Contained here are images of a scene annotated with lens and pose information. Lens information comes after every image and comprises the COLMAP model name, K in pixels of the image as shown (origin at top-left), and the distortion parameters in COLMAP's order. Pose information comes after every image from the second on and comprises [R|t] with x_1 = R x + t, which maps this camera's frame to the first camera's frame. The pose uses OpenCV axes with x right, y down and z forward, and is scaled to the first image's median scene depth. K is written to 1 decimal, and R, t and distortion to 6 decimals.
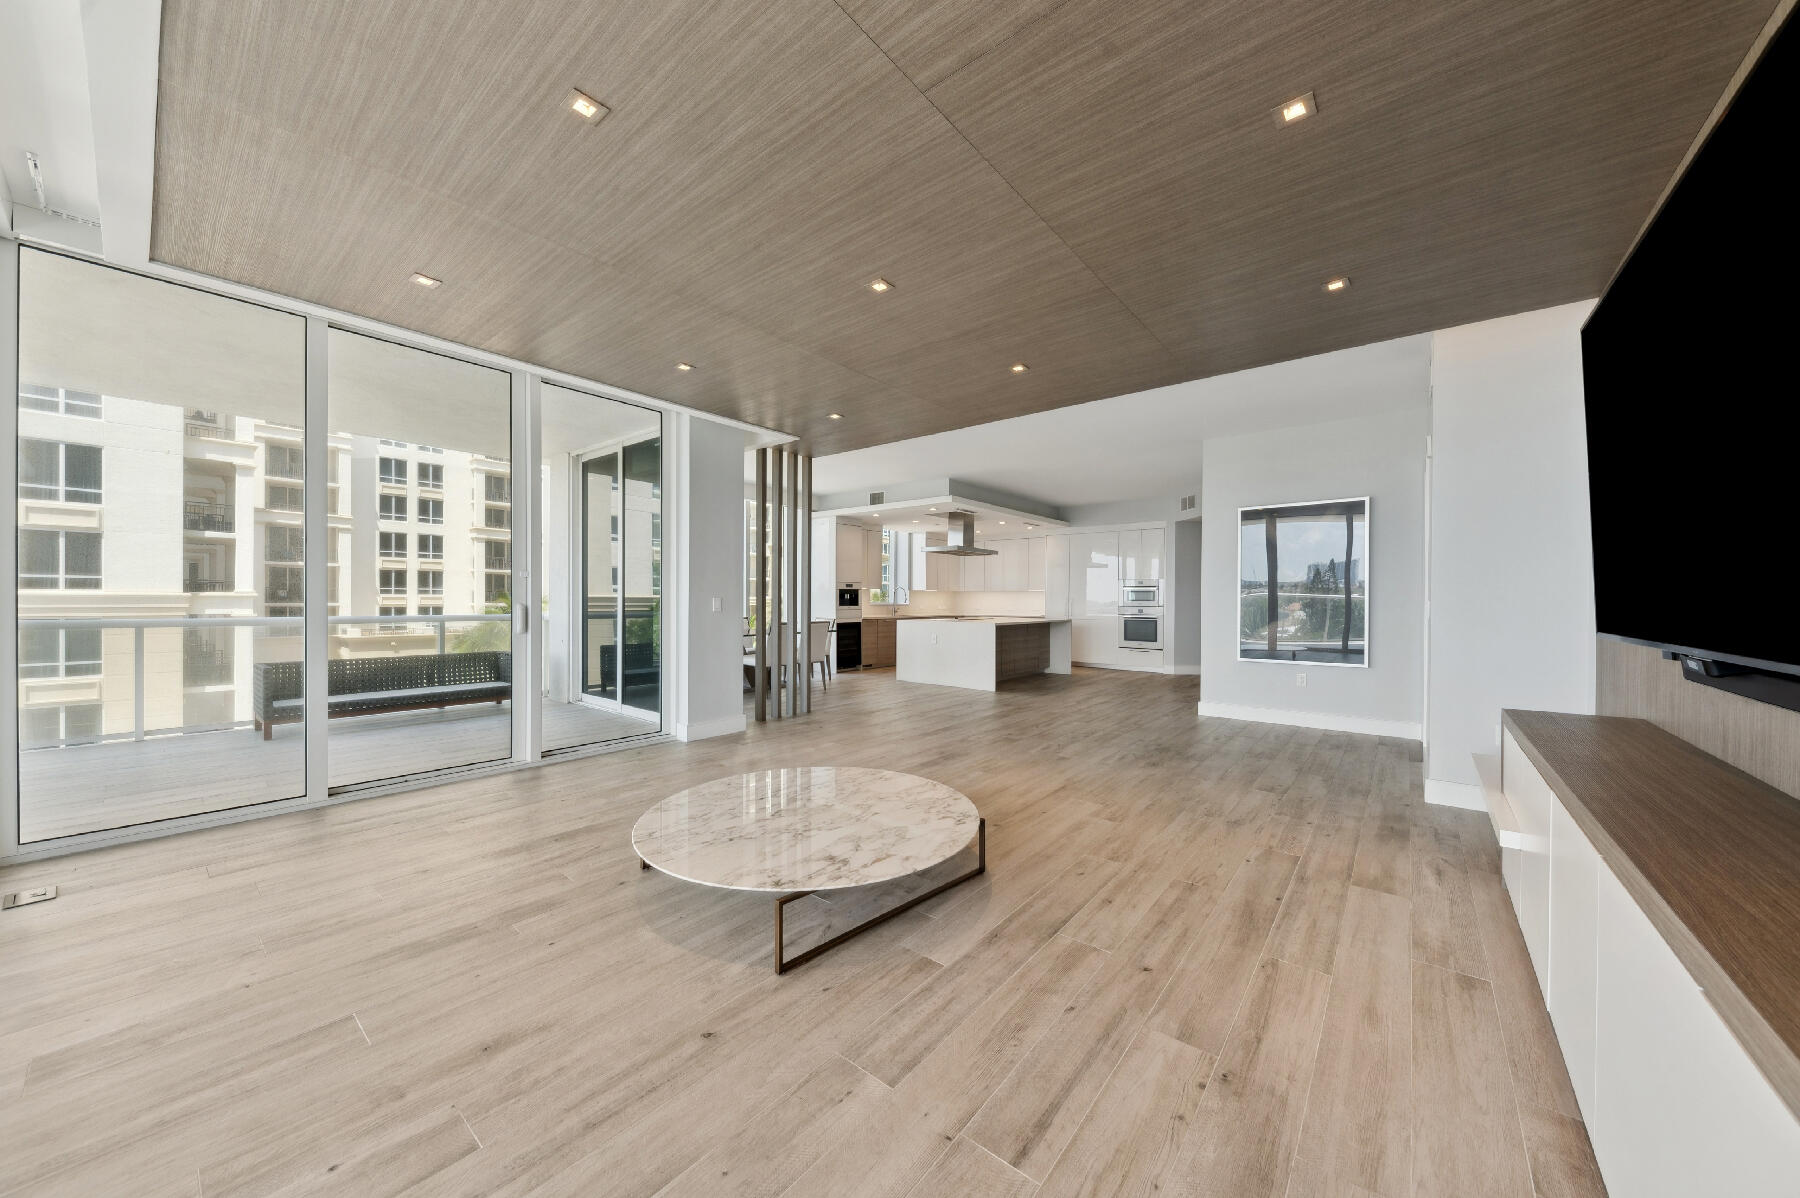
lens RADIAL K [[630.1, 0, 900.0], [0, 630.1, 599.0], [0, 0, 1]] dist [-0.000248, -0.000044]
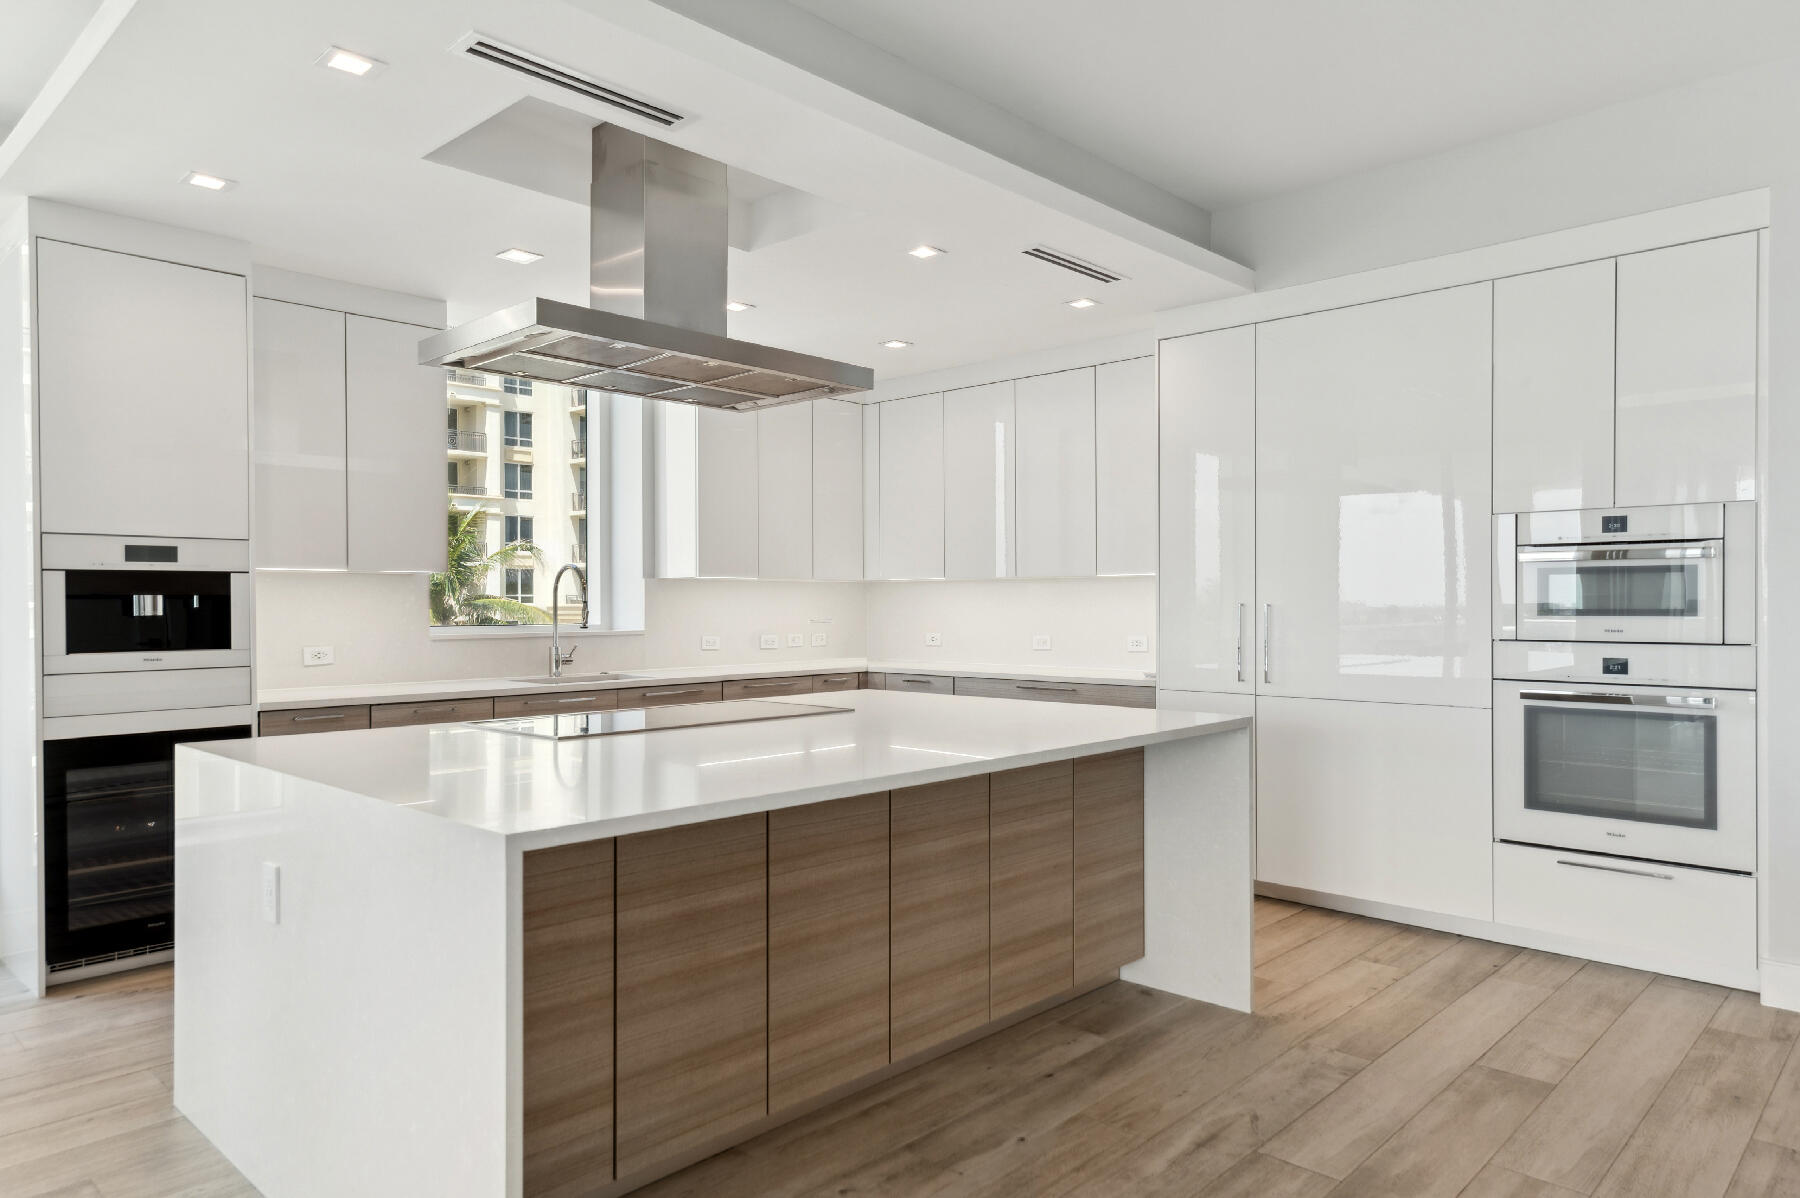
lens RADIAL K [[1149.9, 0, 900.0], [0, 1149.9, 599.0], [0, 0, 1]] dist [0.006131, 0.003822]
pose [[0.997037, -0.008725, -0.076427, 0.189059], [0.008345, 0.999951, -0.005285, -0.002116], [0.076469, 0.004631, 0.997061, 0.635870]]
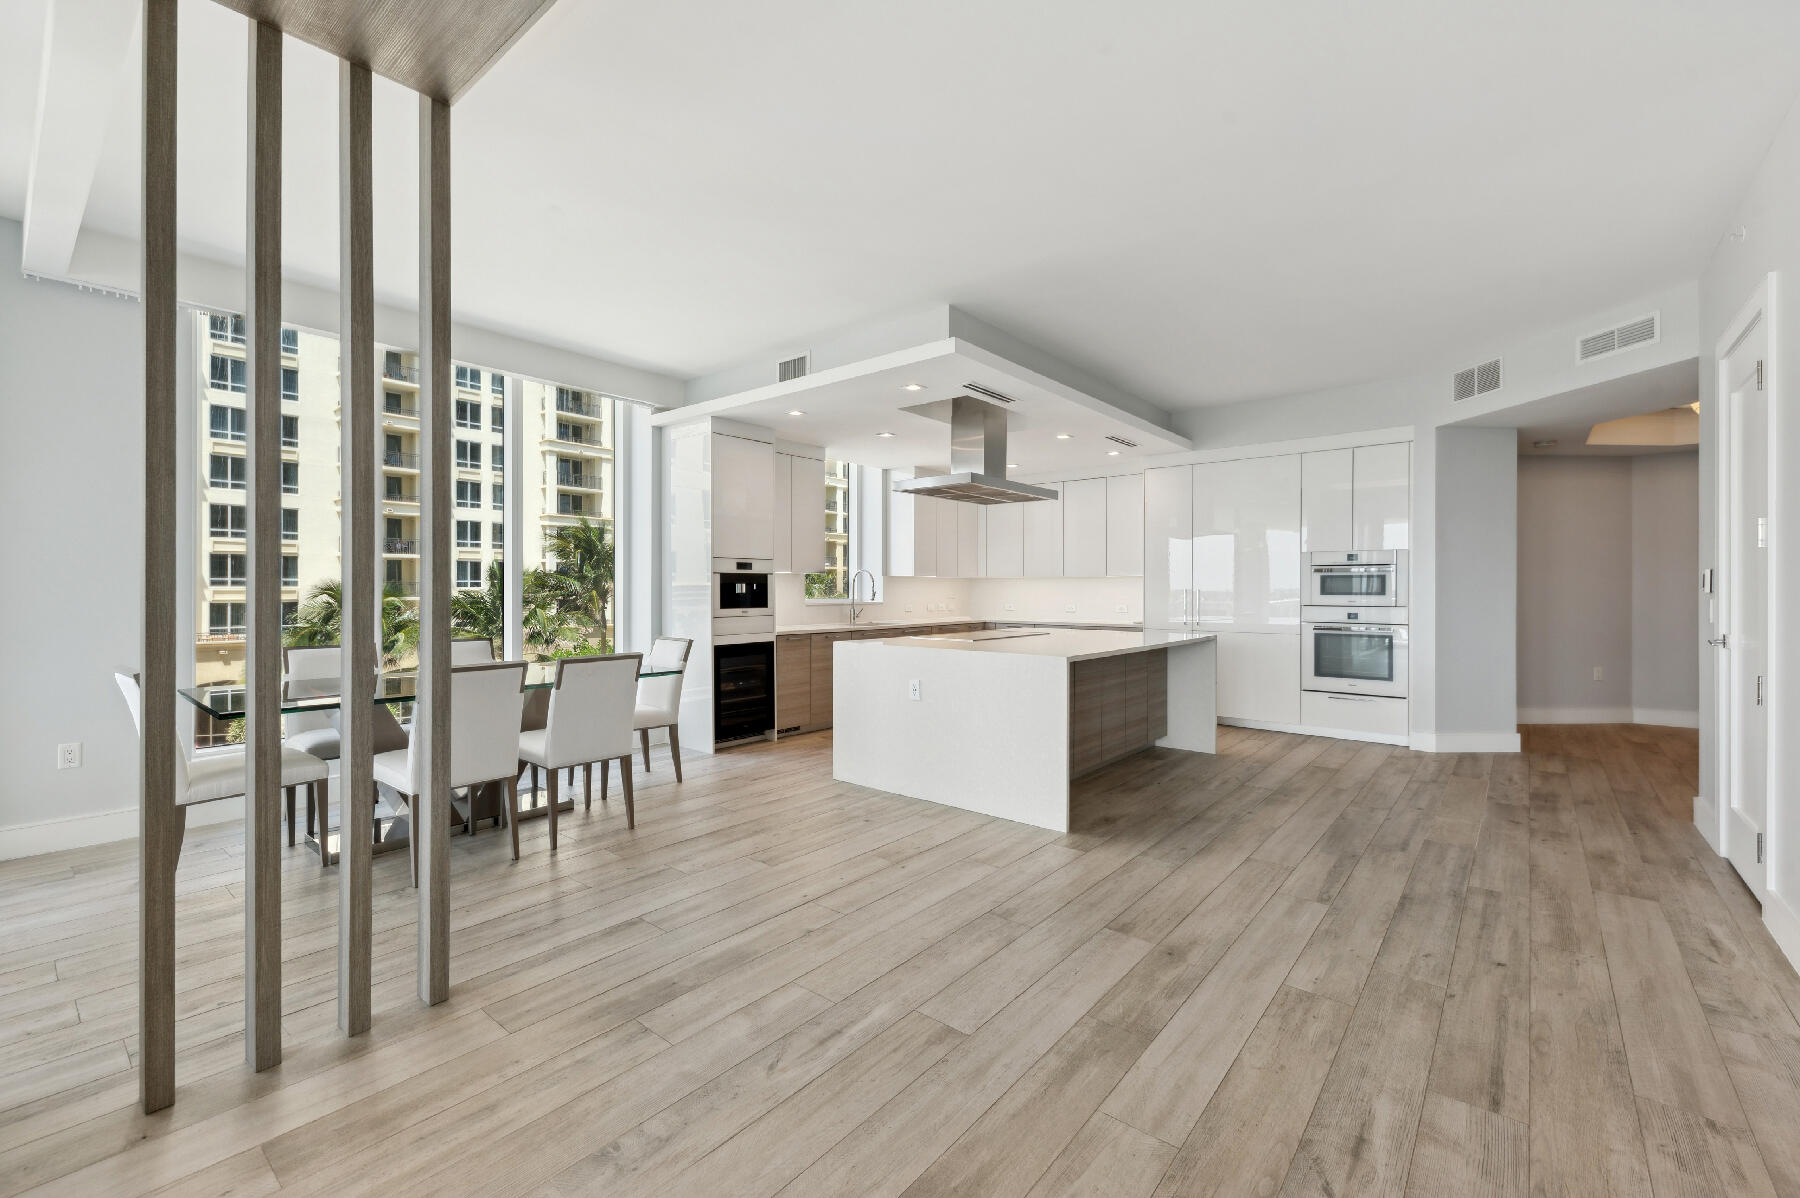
lens RADIAL K [[751.5, 0, 897.6], [0, 751.5, 581.4], [0, 0, 1]] dist [0.001102, 0.000087]
pose [[0.999873, -0.004455, -0.015296, 0.043148], [0.004294, 0.999935, -0.010542, -0.002886], [0.015342, 0.010474, 0.999827, 0.429738]]
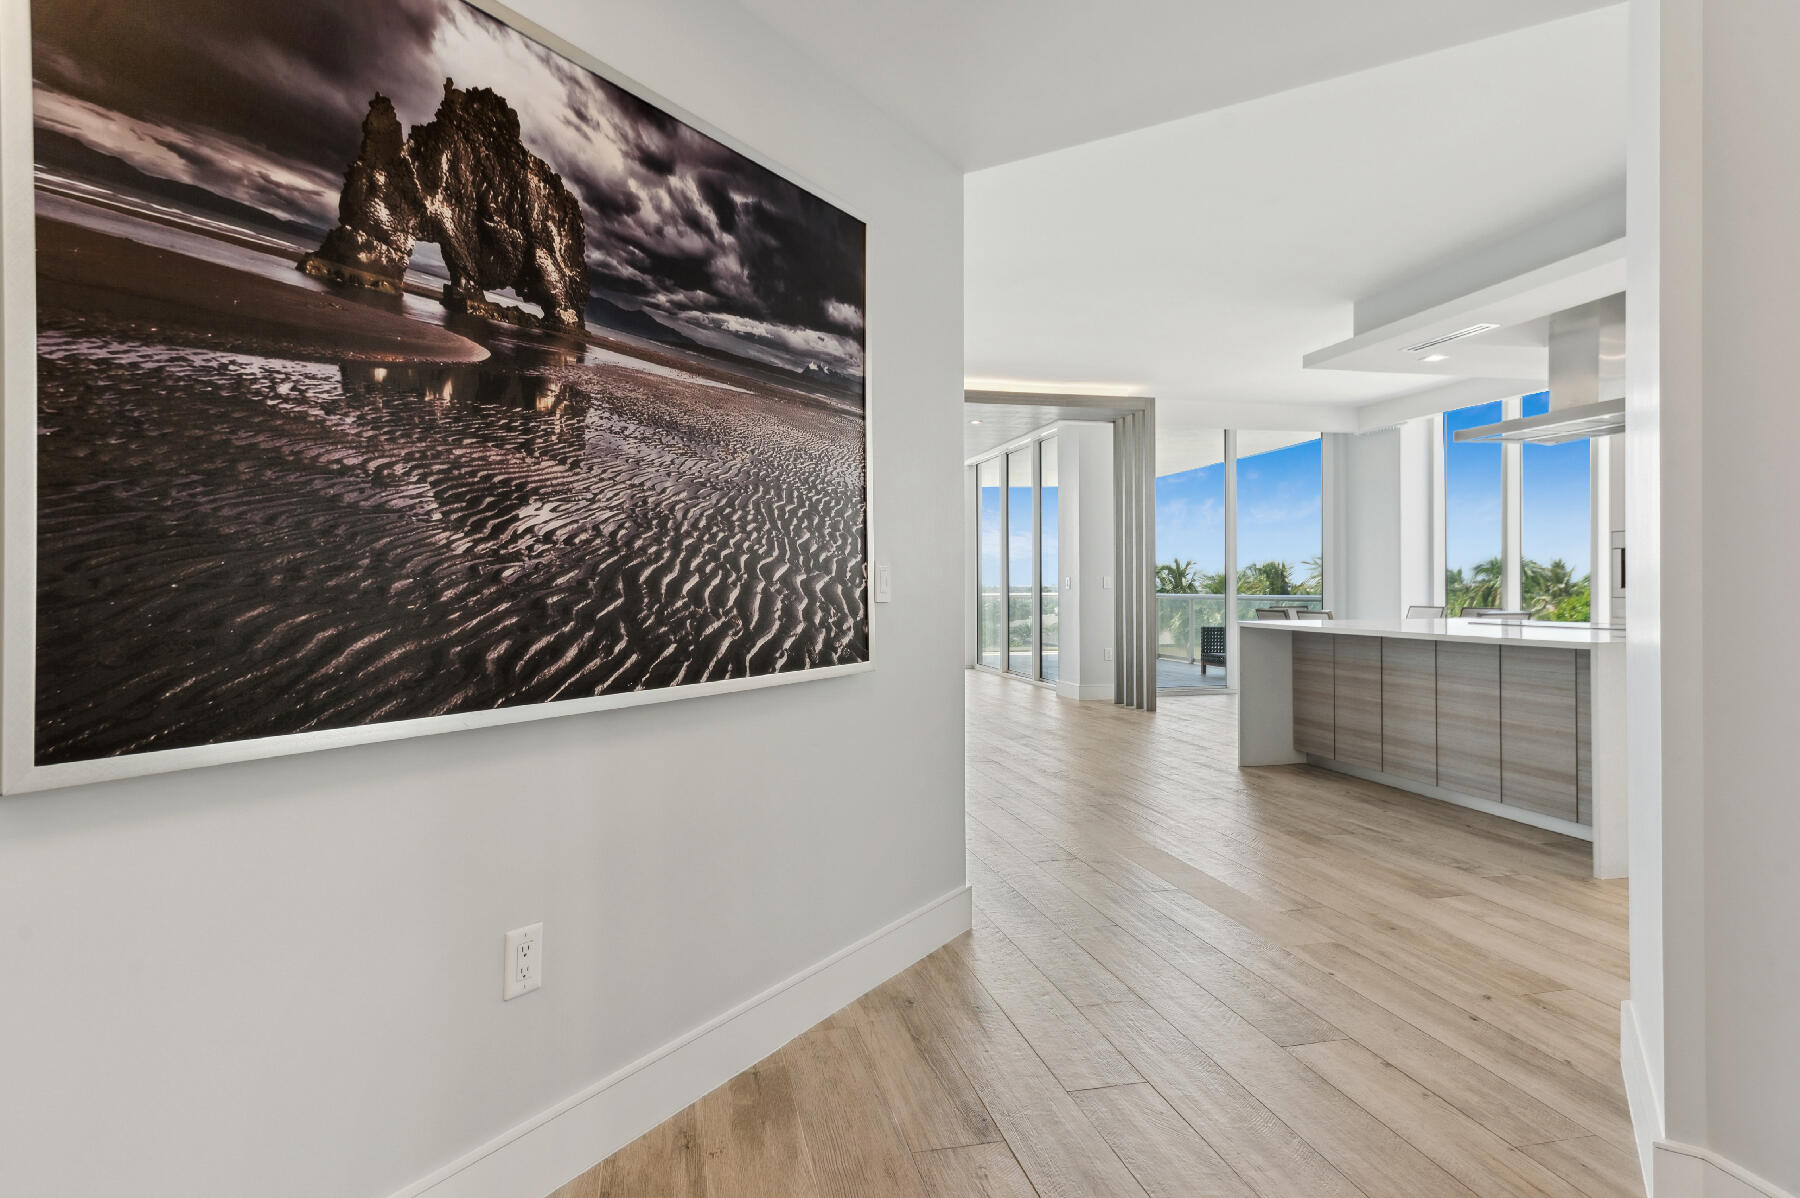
lens RADIAL K [[1005.8, 0, 900.0], [0, 1005.8, 599.0], [0, 0, 1]] dist [-0.000127, -0.000011]
pose [[-0.610078, 0.000885, -0.792341, 0.702715], [-0.006705, 0.999958, 0.006280, 0.014780], [0.792313, 0.009144, -0.610046, 0.994232]]
